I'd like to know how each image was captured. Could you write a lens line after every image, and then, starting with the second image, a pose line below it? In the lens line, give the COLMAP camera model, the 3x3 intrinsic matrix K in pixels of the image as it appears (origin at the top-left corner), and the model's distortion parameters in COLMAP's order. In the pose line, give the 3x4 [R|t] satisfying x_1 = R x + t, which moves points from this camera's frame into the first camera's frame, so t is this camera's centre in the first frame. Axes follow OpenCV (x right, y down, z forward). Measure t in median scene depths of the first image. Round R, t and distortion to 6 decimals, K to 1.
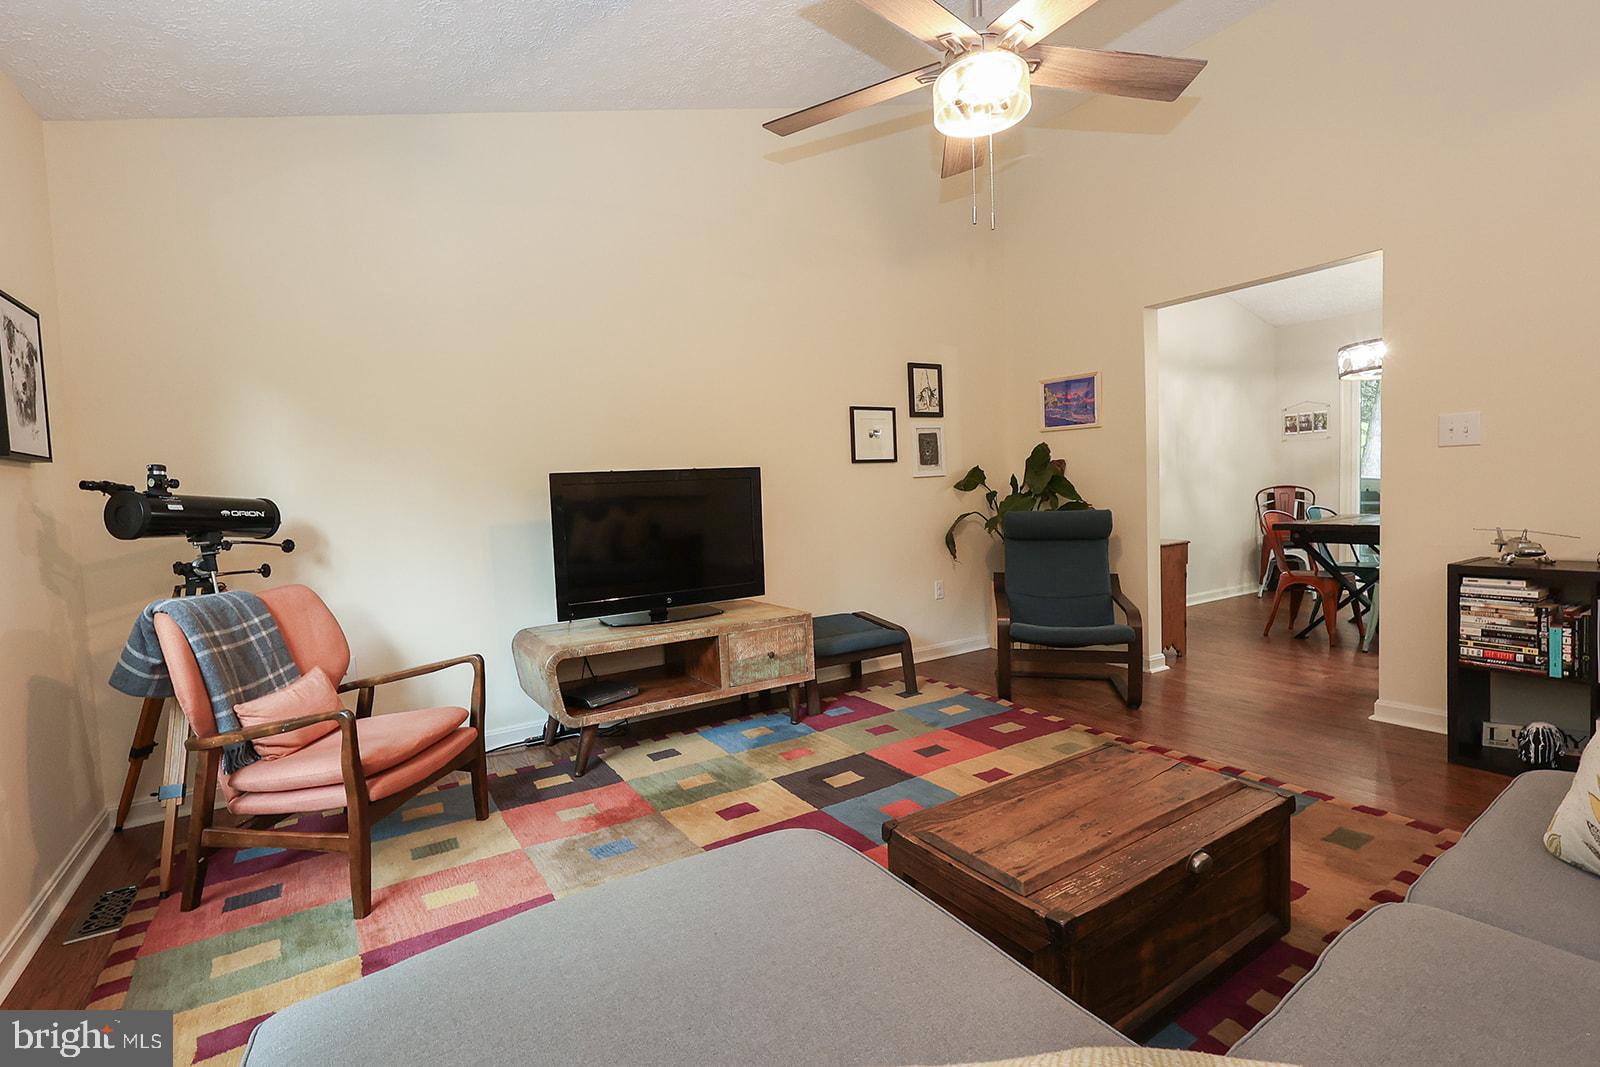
lens RADIAL K [[733.5, 0, 796.5], [0, 733.5, 531.1], [0, 0, 1]] dist [-0.004247, -0.000285]
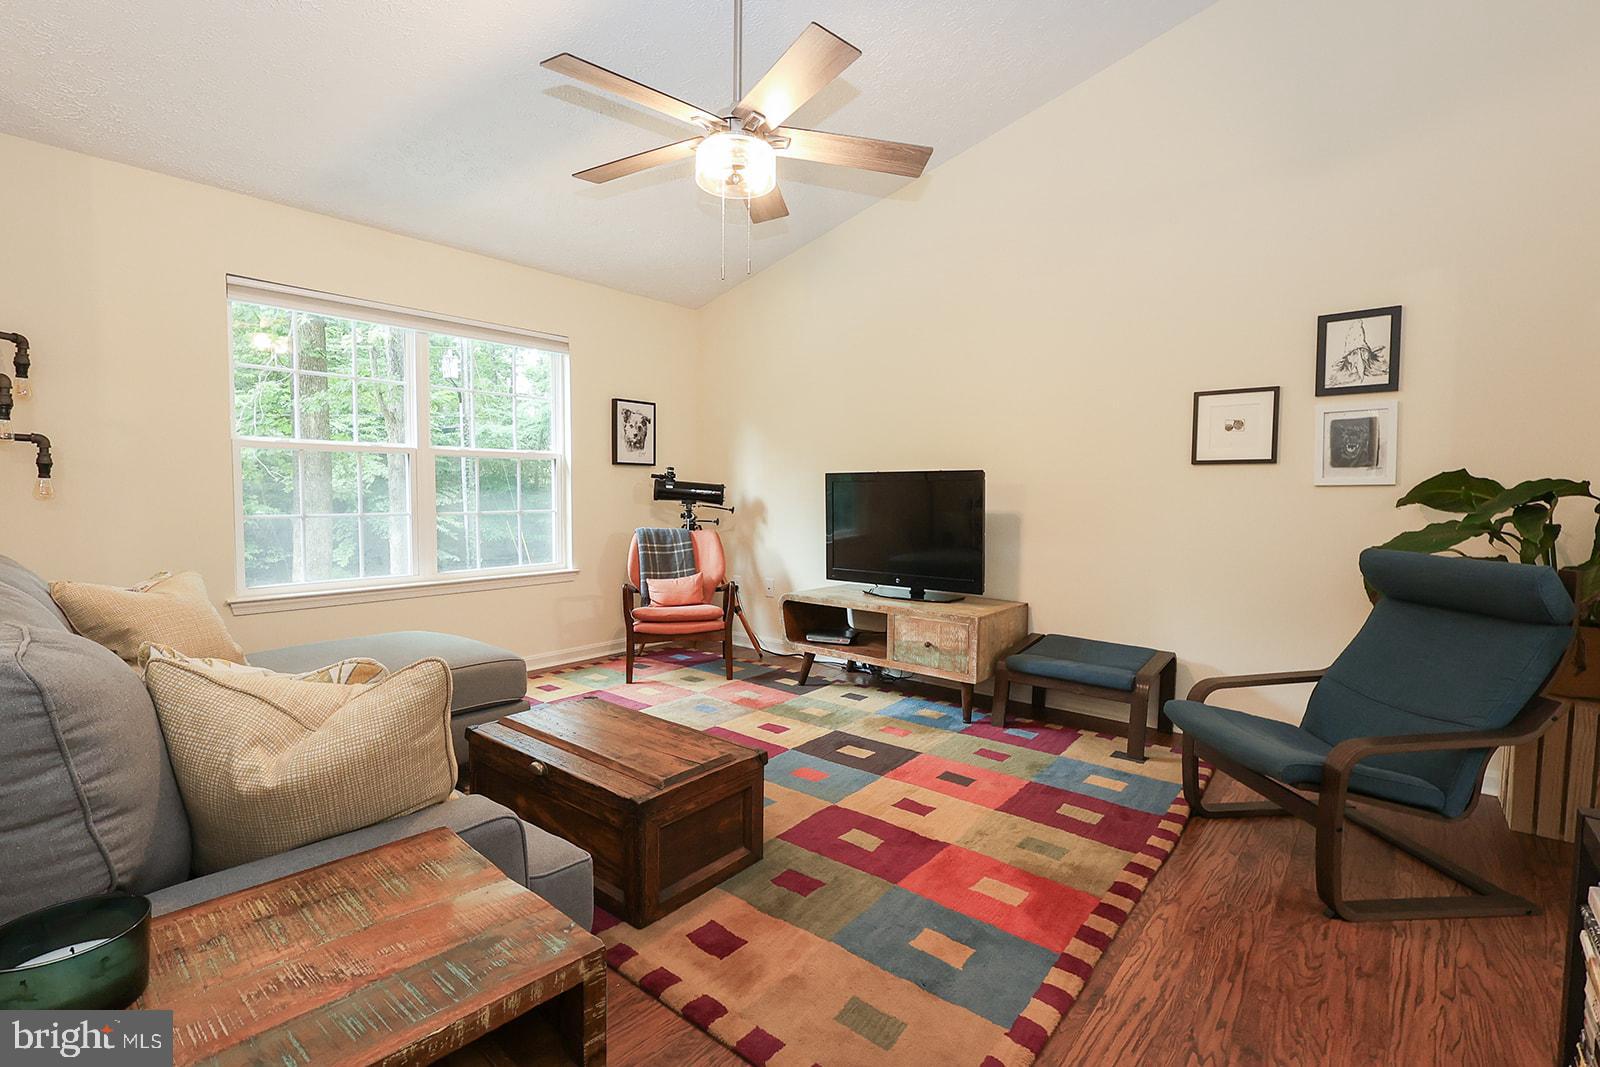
lens RADIAL K [[738.0, 0, 794.2], [0, 738.0, 530.0], [0, 0, 1]] dist [-0.001210, 0.000286]
pose [[0.302321, 0.093001, -0.948658, 0.914936], [-0.075716, 0.994427, 0.073359, -0.063892], [0.950194, 0.049650, 0.307678, 0.464198]]
